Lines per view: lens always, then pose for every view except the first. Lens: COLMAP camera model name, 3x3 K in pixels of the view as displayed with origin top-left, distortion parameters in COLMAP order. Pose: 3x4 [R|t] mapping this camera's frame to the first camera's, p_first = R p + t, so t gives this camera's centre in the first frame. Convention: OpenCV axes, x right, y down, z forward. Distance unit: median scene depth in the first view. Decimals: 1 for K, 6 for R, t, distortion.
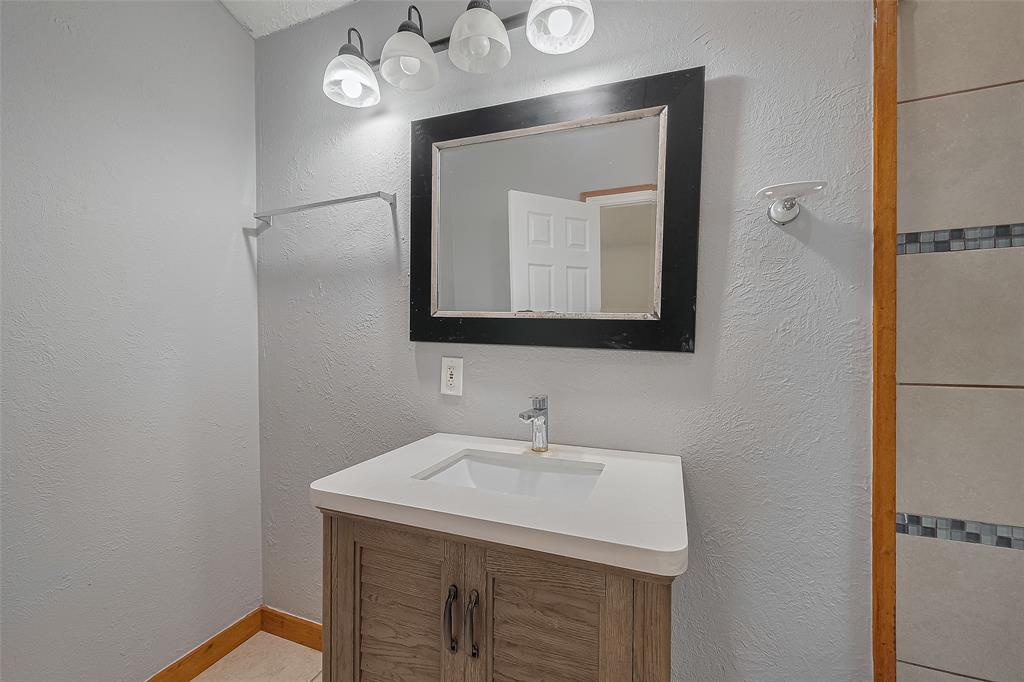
lens RADIAL K [[414.1, 0, 513.4], [0, 414.1, 341.1], [0, 0, 1]] dist [-0.002622, 0.000499]
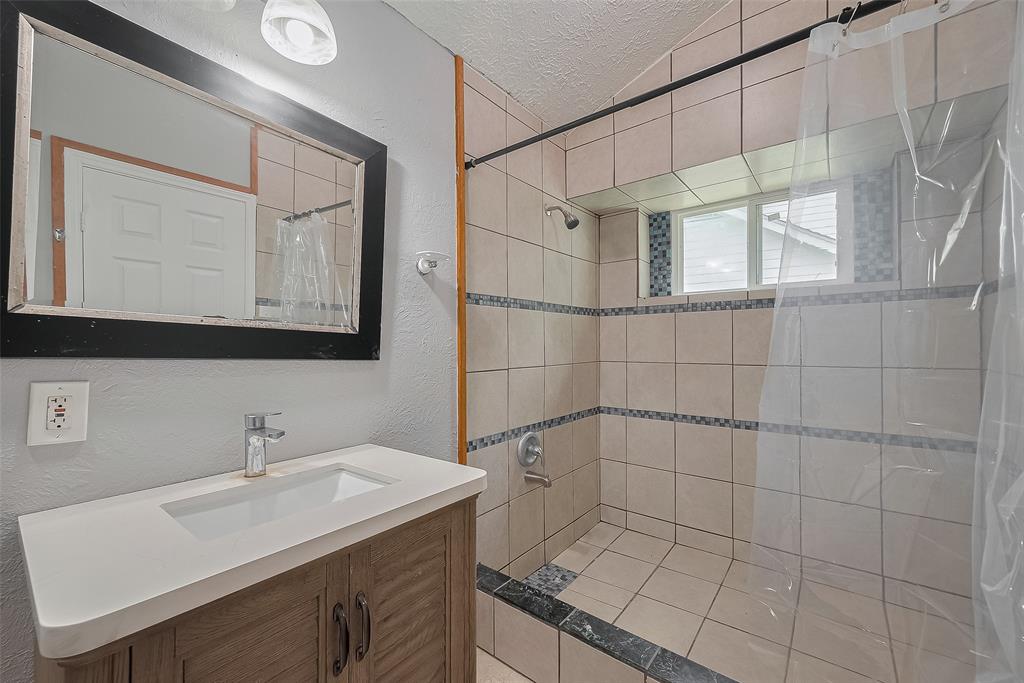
lens RADIAL K [[414.1, 0, 519.9], [0, 414.1, 339.1], [0, 0, 1]] dist [-0.002622, 0.000499]
pose [[0.269077, 0.016553, 0.962976, -0.672092], [0.007709, 0.999783, -0.019340, -0.008152], [-0.963088, 0.012627, 0.268891, 0.217716]]
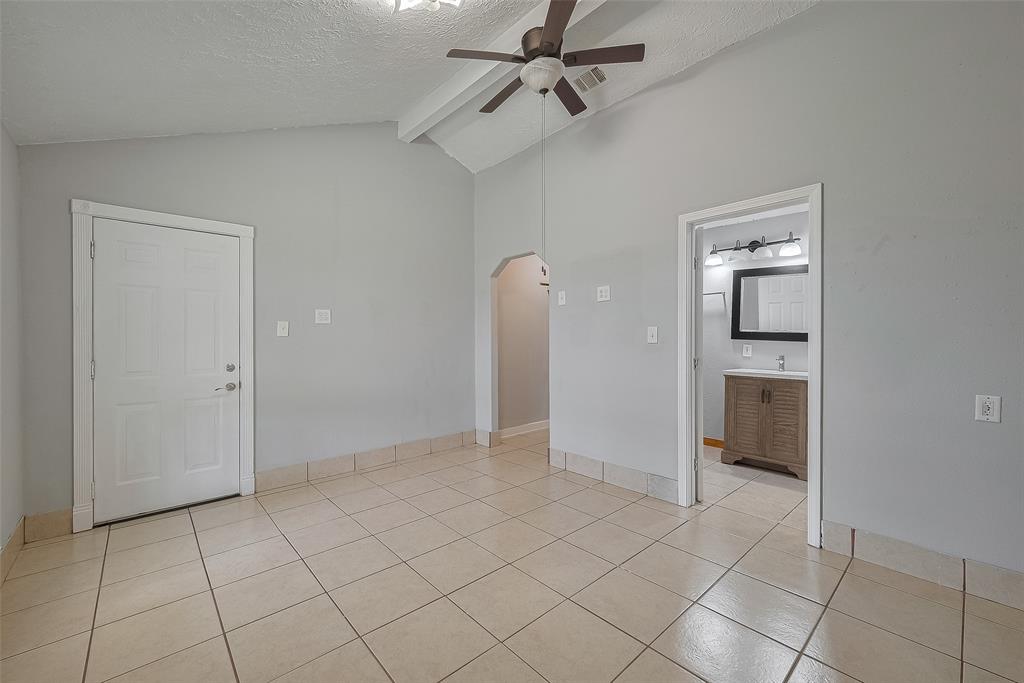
lens RADIAL K [[414.1, 0, 508.6], [0, 414.1, 340.6], [0, 0, 1]] dist [-0.002622, 0.000499]
pose [[0.893741, 0.008633, -0.448499, -0.436427], [-0.009065, 0.999958, 0.001184, 0.028562], [0.448491, 0.003008, 0.893782, -3.183546]]
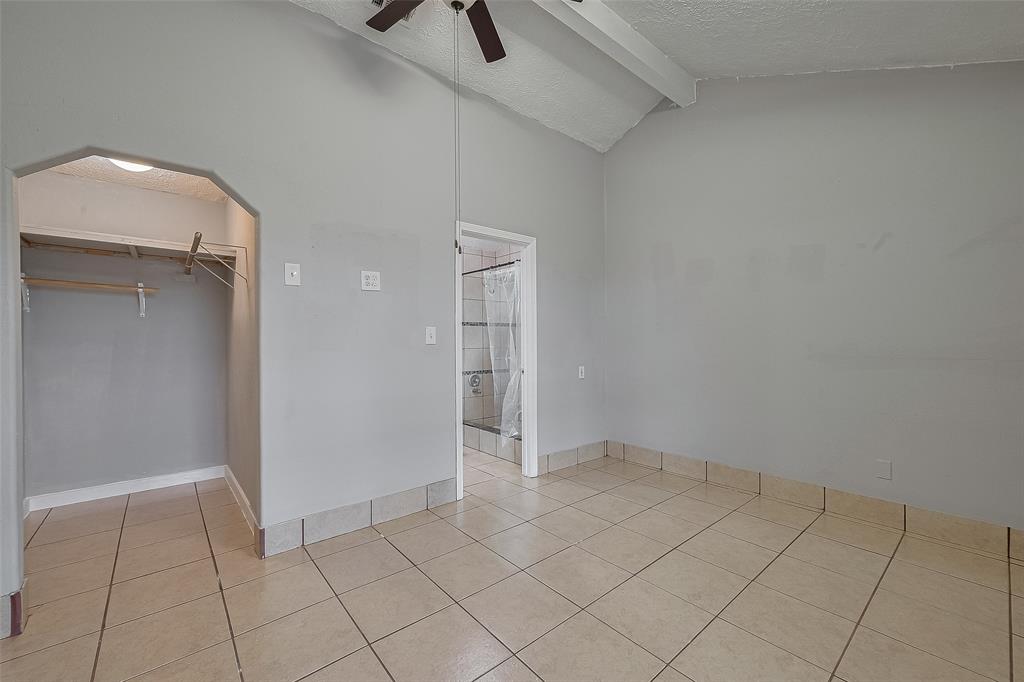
lens RADIAL K [[414.1, 0, 517.6], [0, 414.1, 340.2], [0, 0, 1]] dist [-0.002622, 0.000499]
pose [[0.453934, 0.007732, 0.891002, -2.910796], [0.006649, 0.999905, -0.012065, 0.049180], [-0.891010, 0.011401, 0.453840, -1.938703]]
